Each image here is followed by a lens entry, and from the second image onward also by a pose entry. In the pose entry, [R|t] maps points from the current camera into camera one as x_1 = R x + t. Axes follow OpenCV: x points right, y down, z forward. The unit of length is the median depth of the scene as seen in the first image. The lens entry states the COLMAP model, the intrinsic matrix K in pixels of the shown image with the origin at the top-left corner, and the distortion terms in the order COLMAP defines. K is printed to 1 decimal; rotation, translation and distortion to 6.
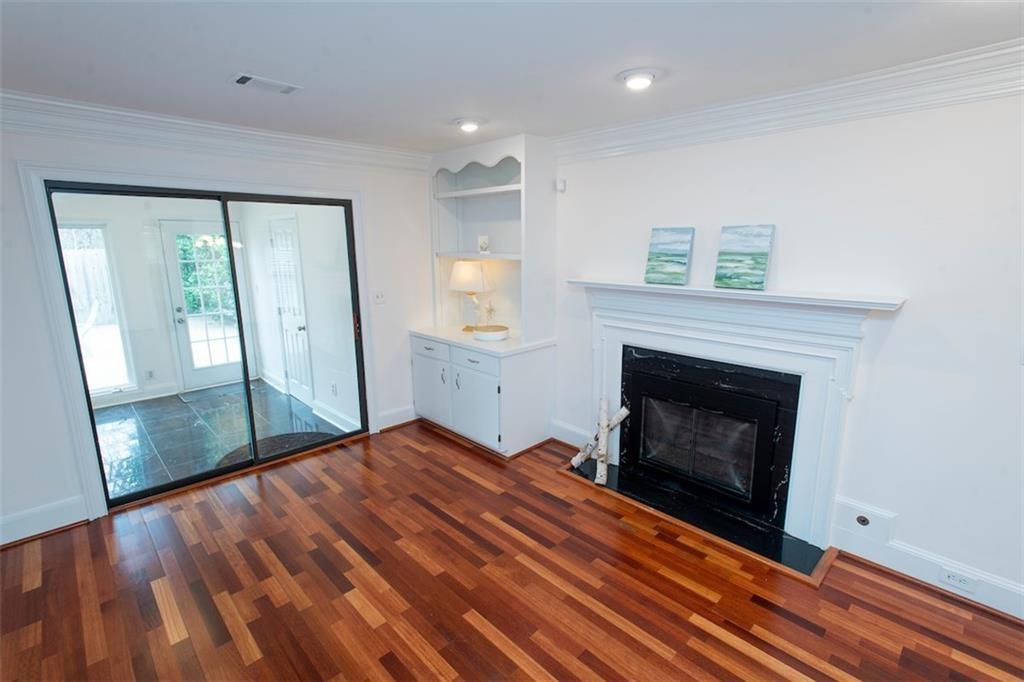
lens RADIAL K [[485.6, 0, 514.9], [0, 485.6, 345.7], [0, 0, 1]] dist [0.003450, -0.004422]
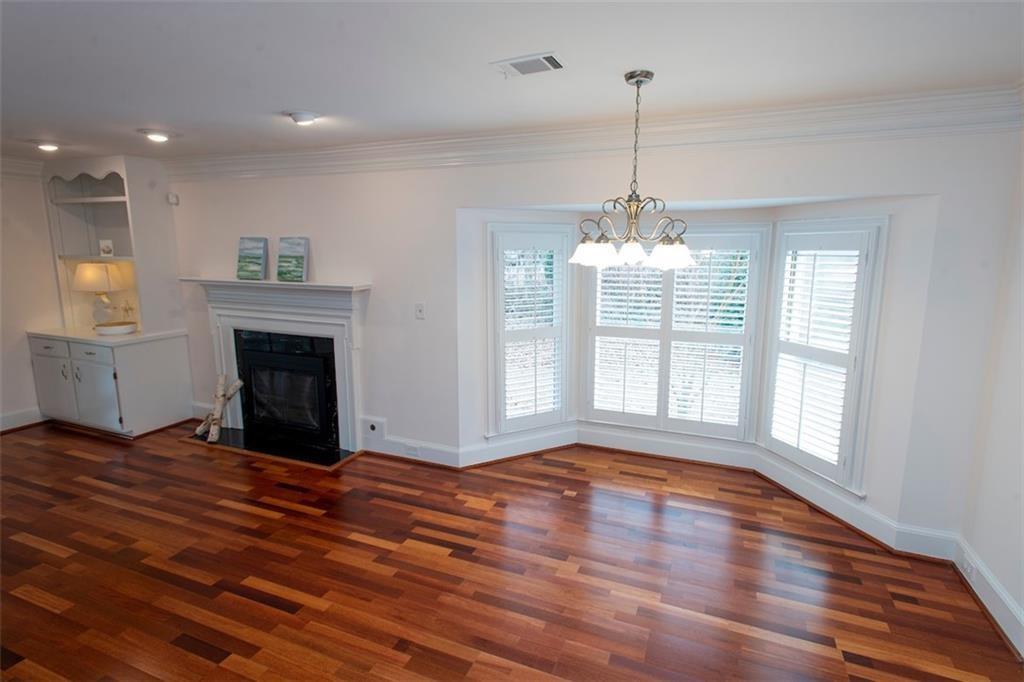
lens RADIAL K [[485.6, 0, 513.6], [0, 485.6, 330.5], [0, 0, 1]] dist [0.003450, -0.004422]
pose [[0.900475, -0.057073, 0.431147, 0.340120], [0.076129, 0.996731, -0.027057, 0.091983], [-0.428193, 0.057187, 0.901876, -0.443466]]
